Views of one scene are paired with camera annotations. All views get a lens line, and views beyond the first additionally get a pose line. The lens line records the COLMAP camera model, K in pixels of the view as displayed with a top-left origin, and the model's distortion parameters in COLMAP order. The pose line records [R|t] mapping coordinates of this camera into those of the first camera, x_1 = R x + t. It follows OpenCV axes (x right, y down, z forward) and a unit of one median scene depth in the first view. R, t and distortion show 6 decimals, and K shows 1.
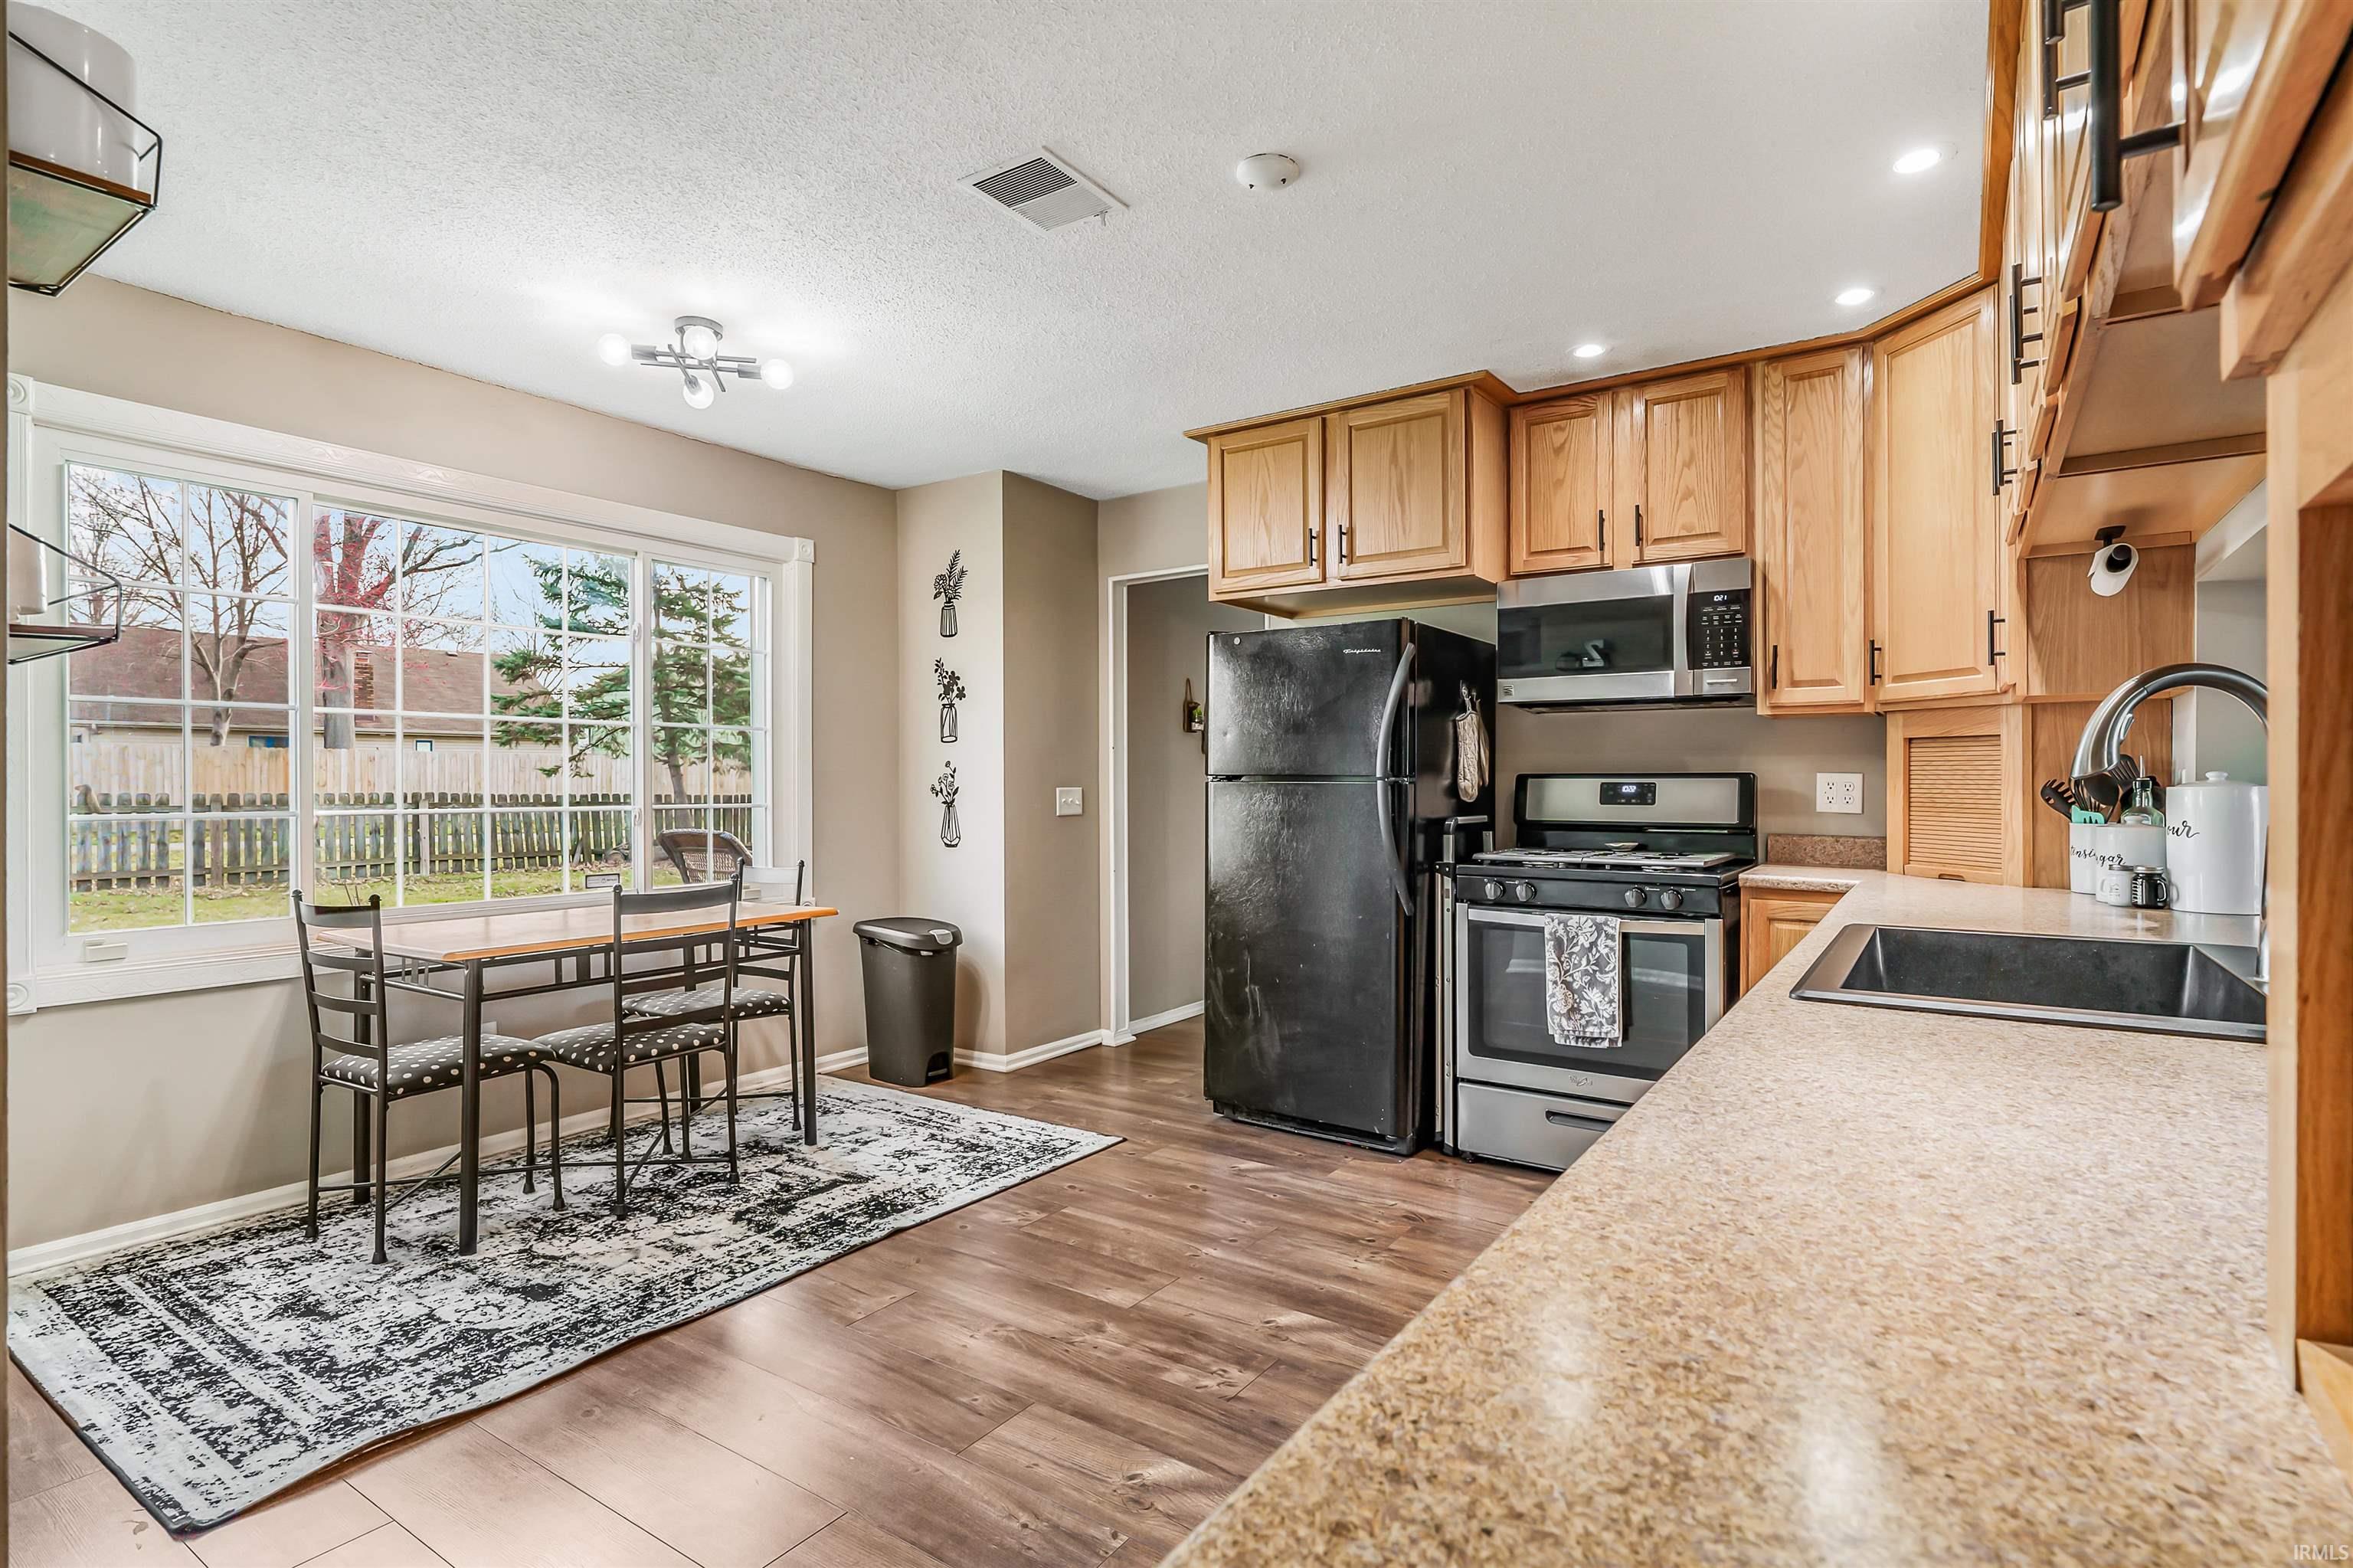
lens RADIAL K [[1173.8, 0, 1170.3], [0, 1173.8, 782.1], [0, 0, 1]] dist [-0.004315, 0.000998]
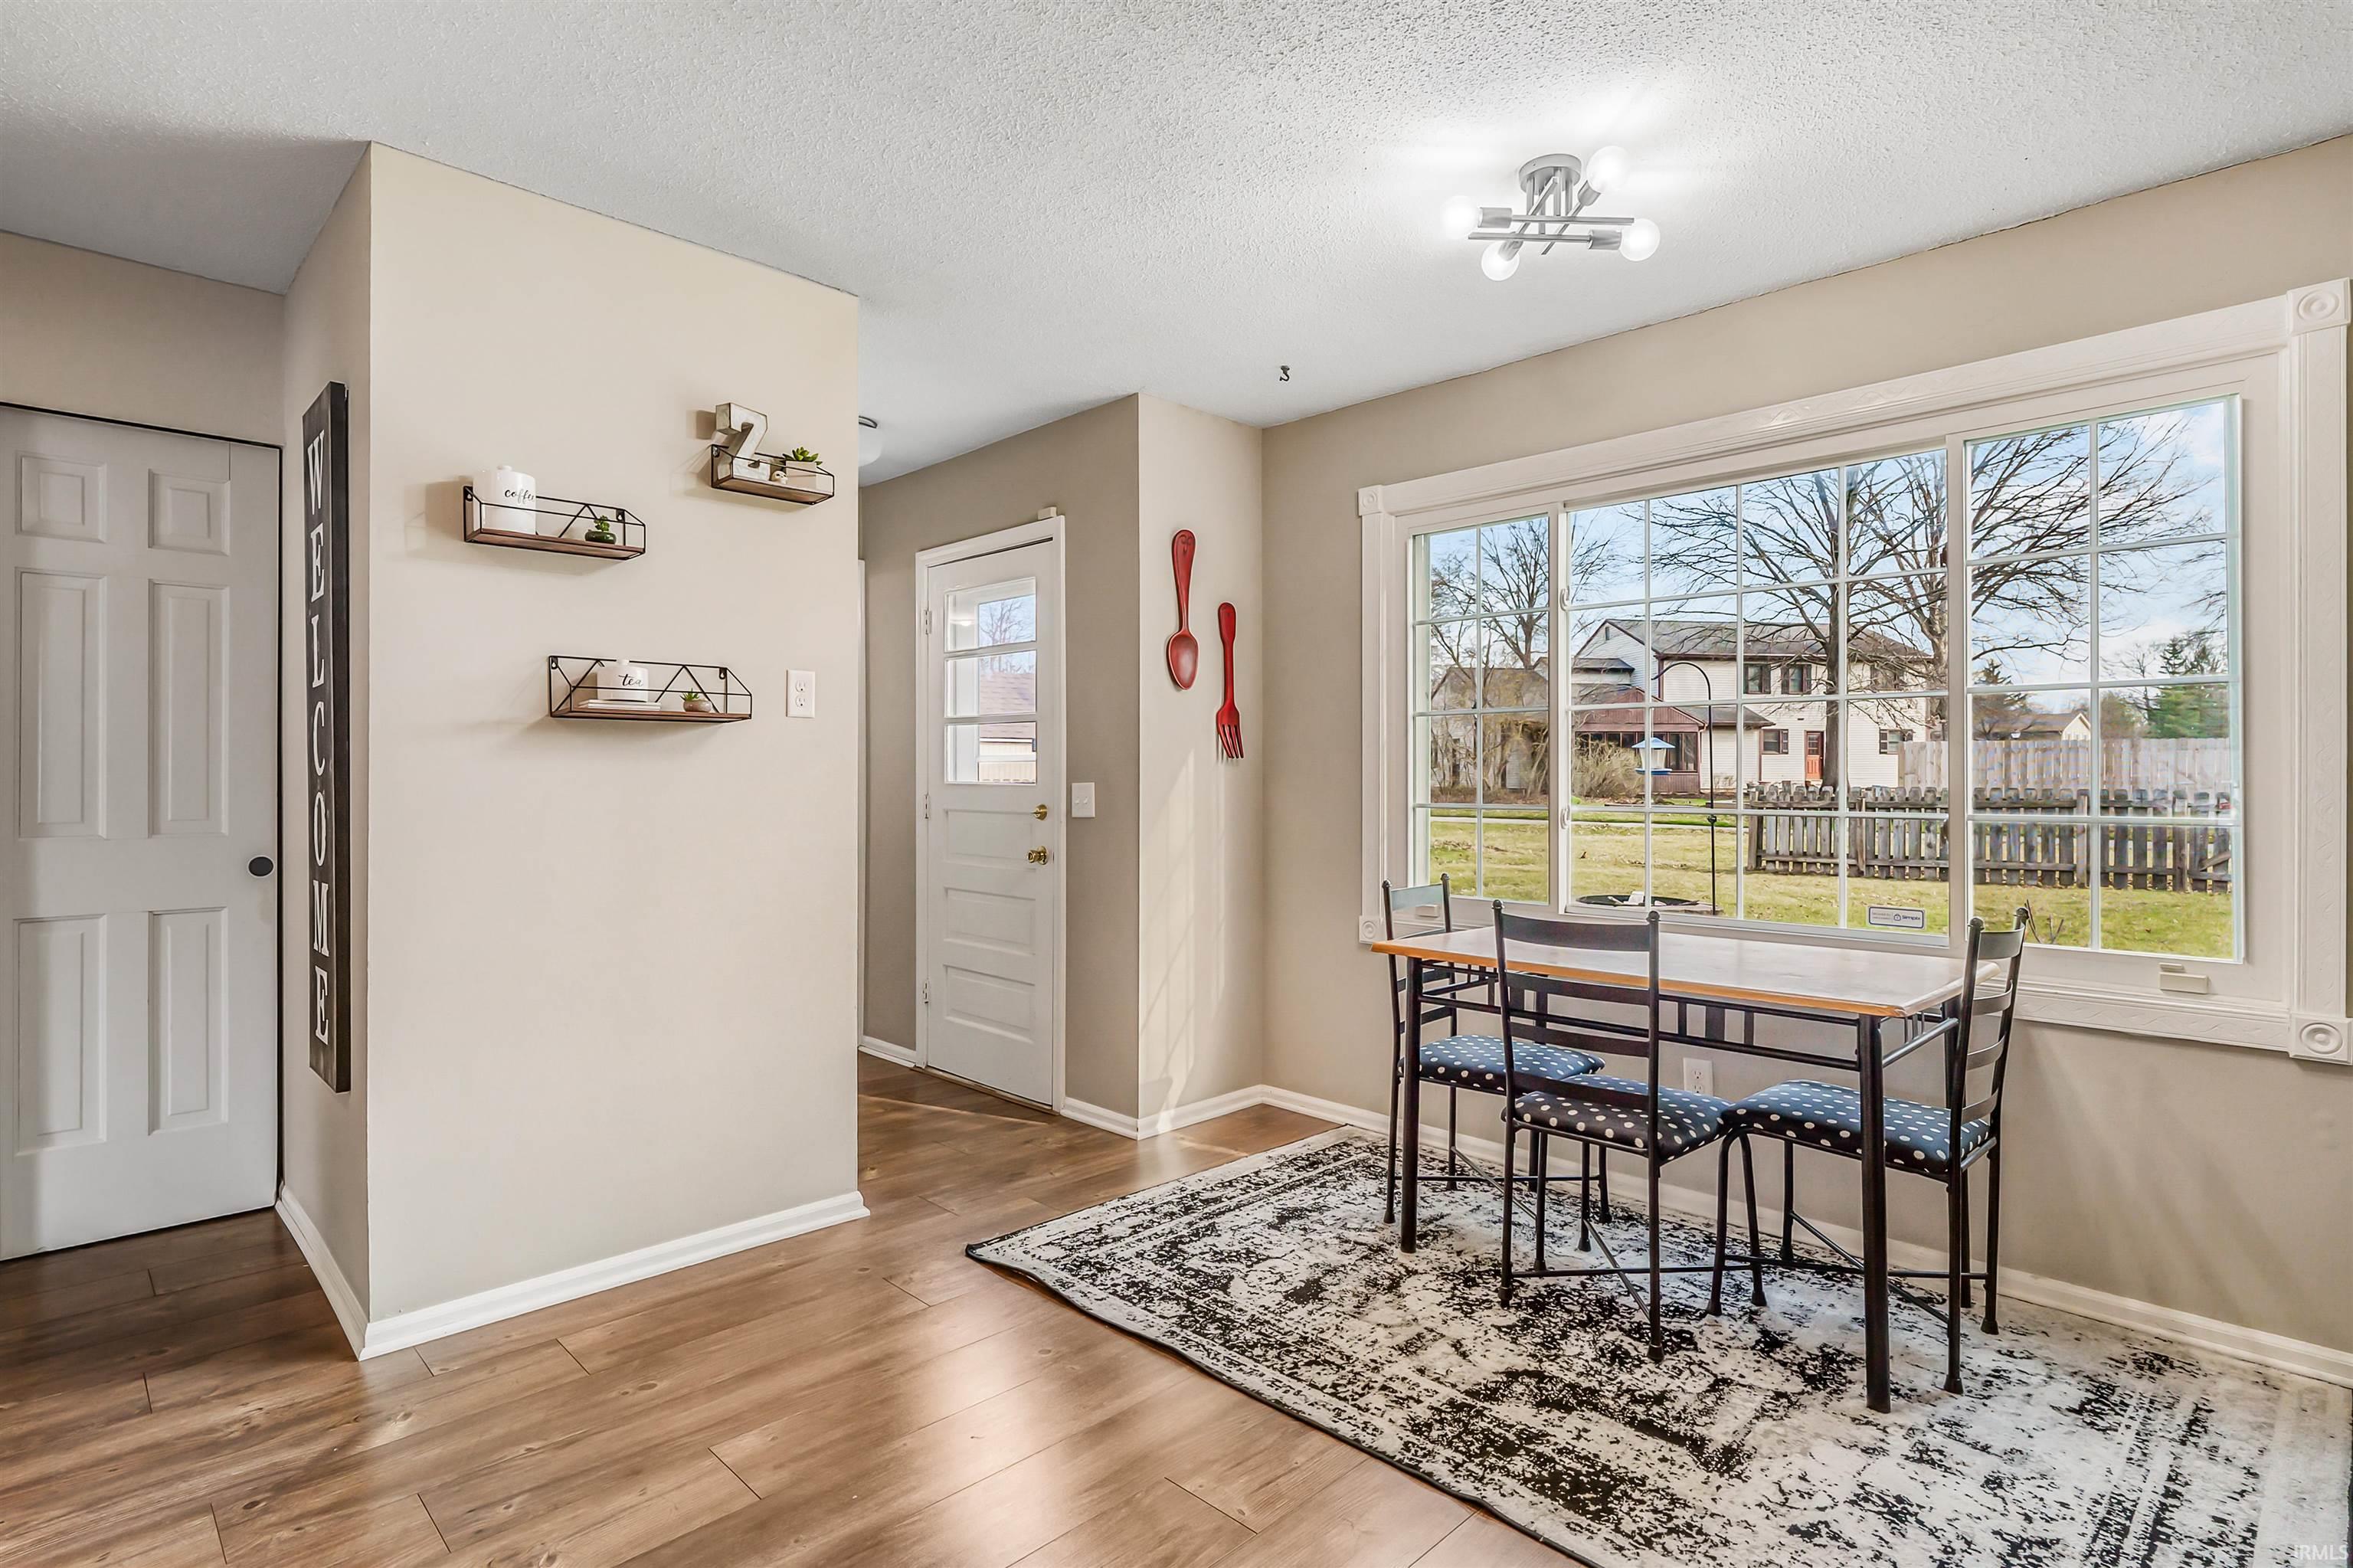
lens RADIAL K [[1173.8, 0, 1187.0], [0, 1173.8, 780.2], [0, 0, 1]] dist [-0.004315, 0.000998]
pose [[-0.196385, -0.000512, -0.980527, 0.417785], [0.000838, 0.999999, -0.000690, 0.001643], [0.980527, -0.000957, -0.196384, 1.009033]]
